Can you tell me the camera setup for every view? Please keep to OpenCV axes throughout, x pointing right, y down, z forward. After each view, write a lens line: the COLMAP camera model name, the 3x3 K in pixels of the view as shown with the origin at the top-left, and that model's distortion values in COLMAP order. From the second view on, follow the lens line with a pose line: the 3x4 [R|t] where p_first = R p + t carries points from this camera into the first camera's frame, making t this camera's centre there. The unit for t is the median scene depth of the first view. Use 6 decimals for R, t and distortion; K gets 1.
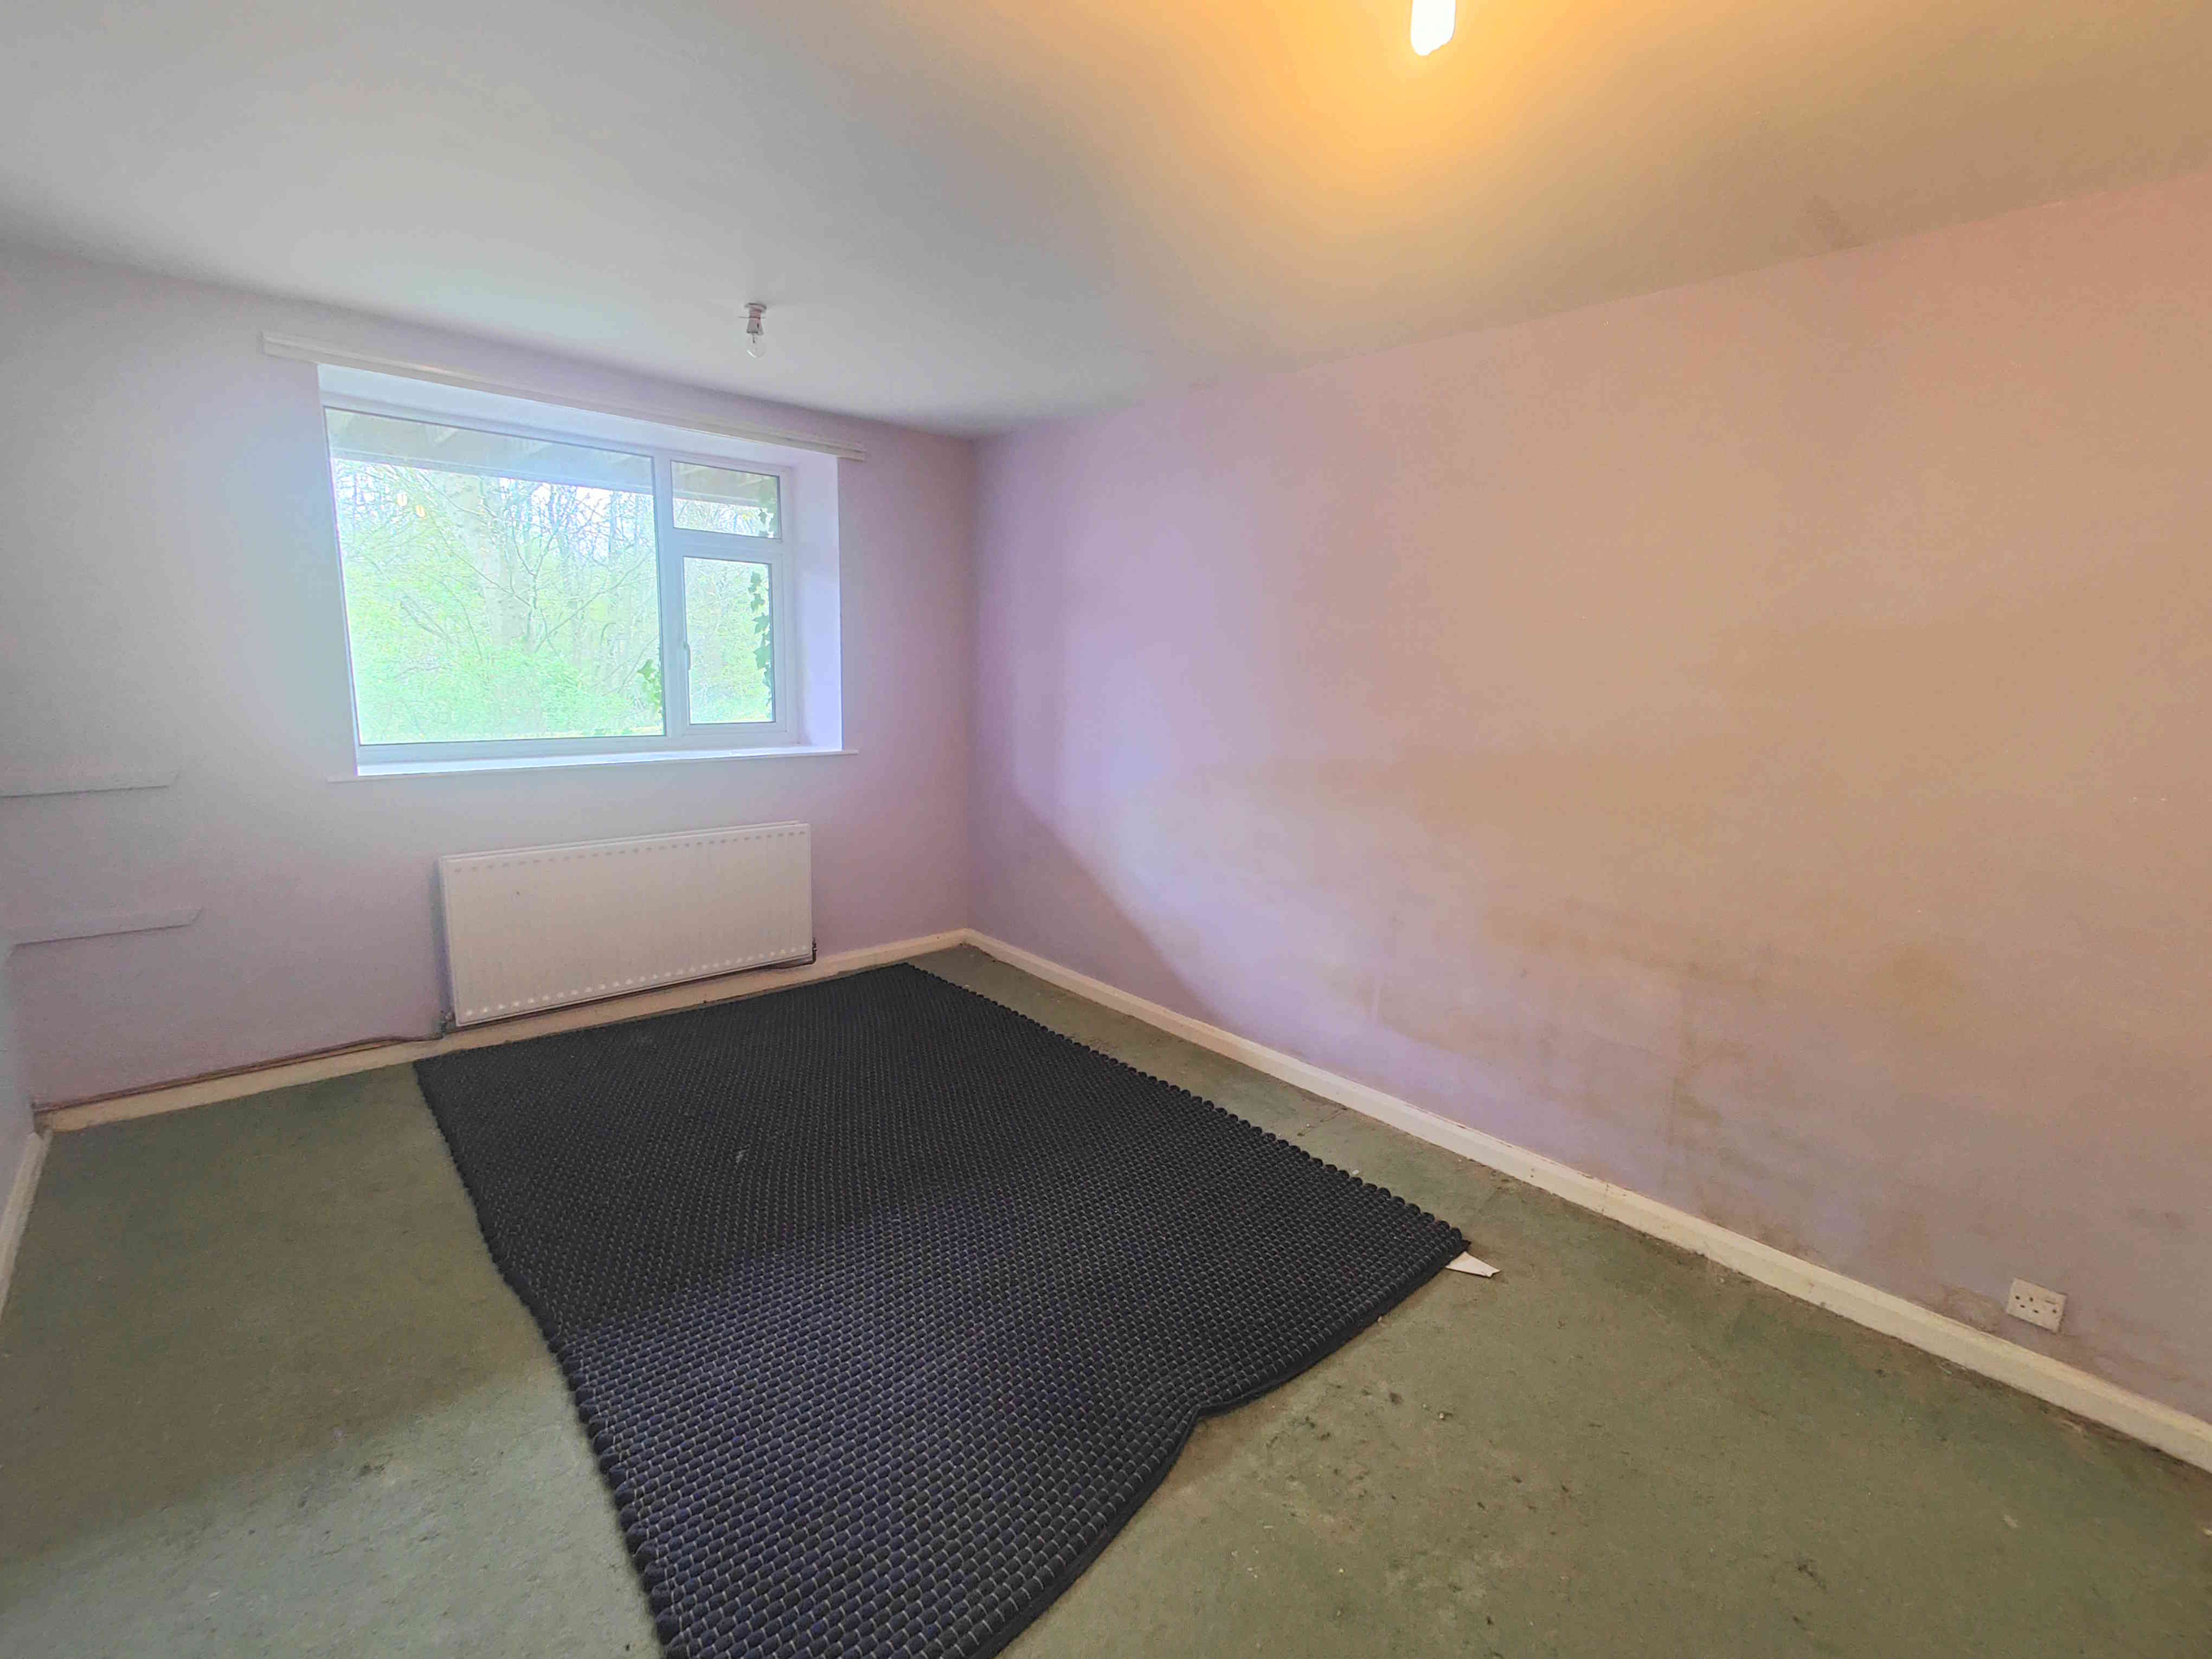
lens RADIAL K [[994.8, 0, 1104.3], [0, 994.8, 831.5], [0, 0, 1]] dist [0.006786, 0.000372]
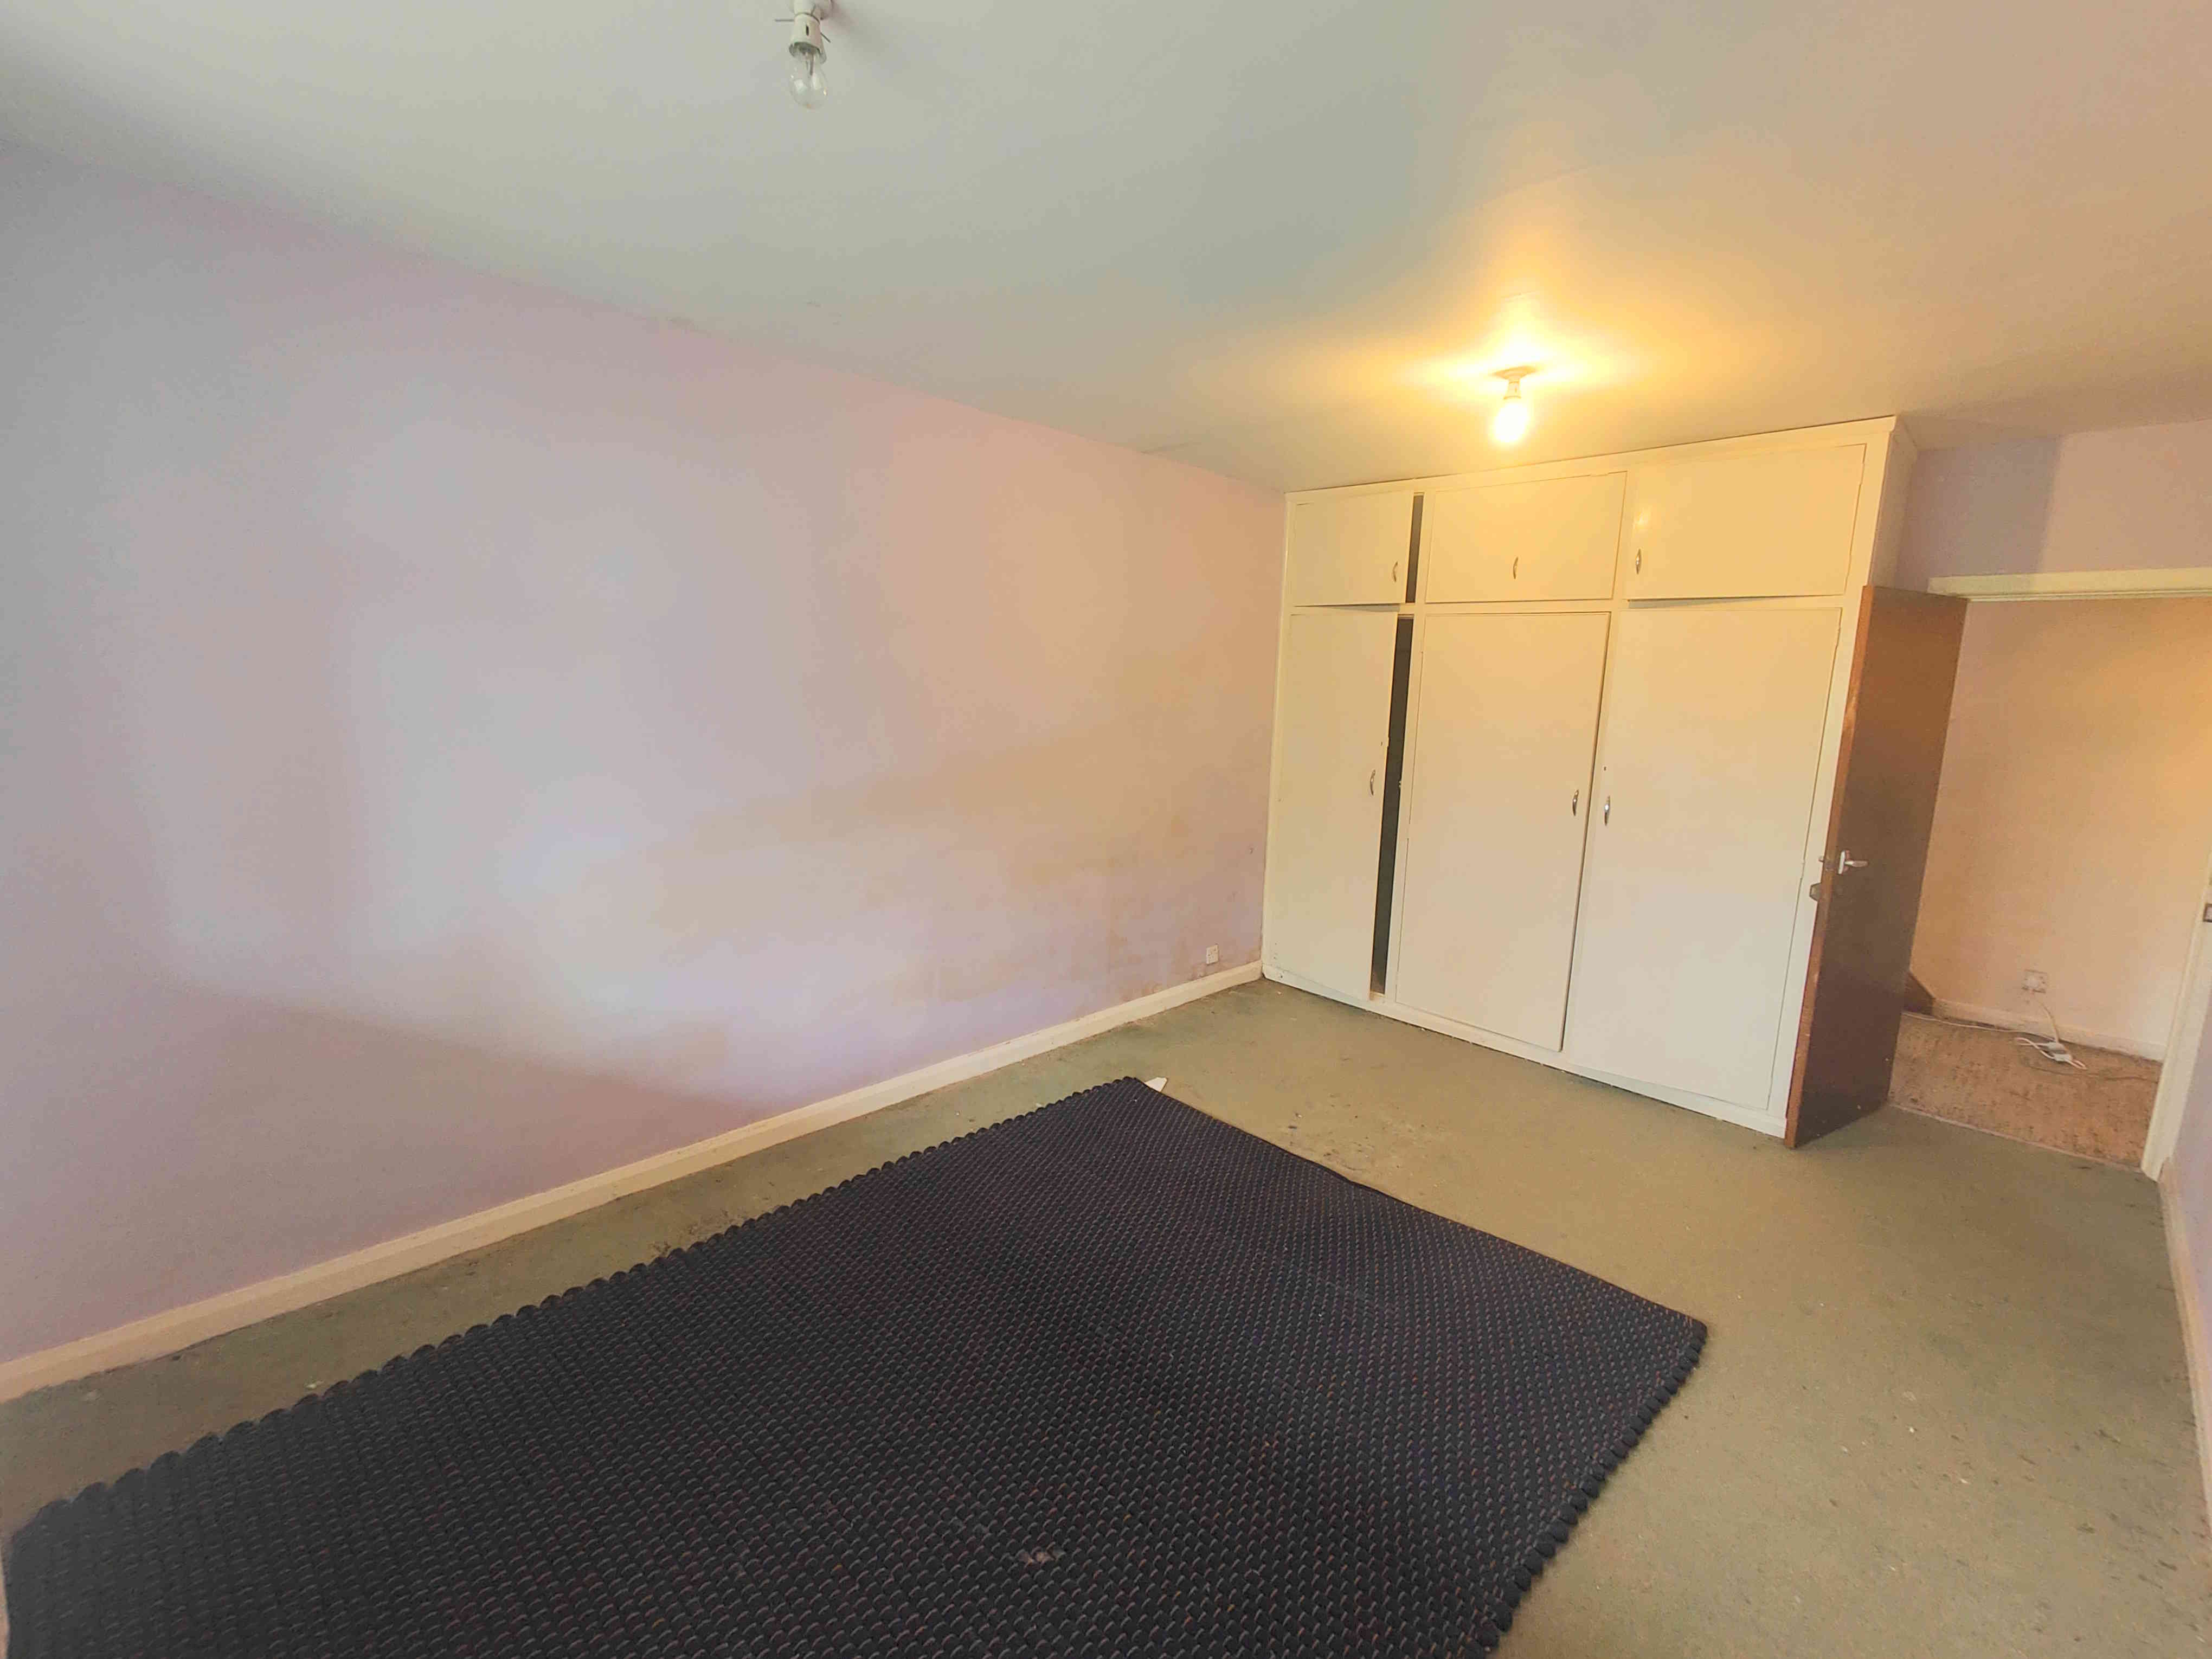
lens RADIAL K [[994.8, 0, 1104.3], [0, 994.8, 831.5], [0, 0, 1]] dist [0.006786, 0.000372]
pose [[-0.071809, -0.191184, 0.978924, -0.965327], [0.147505, 0.968630, 0.199994, -0.229526], [-0.986451, 0.158757, -0.041356, 1.023396]]
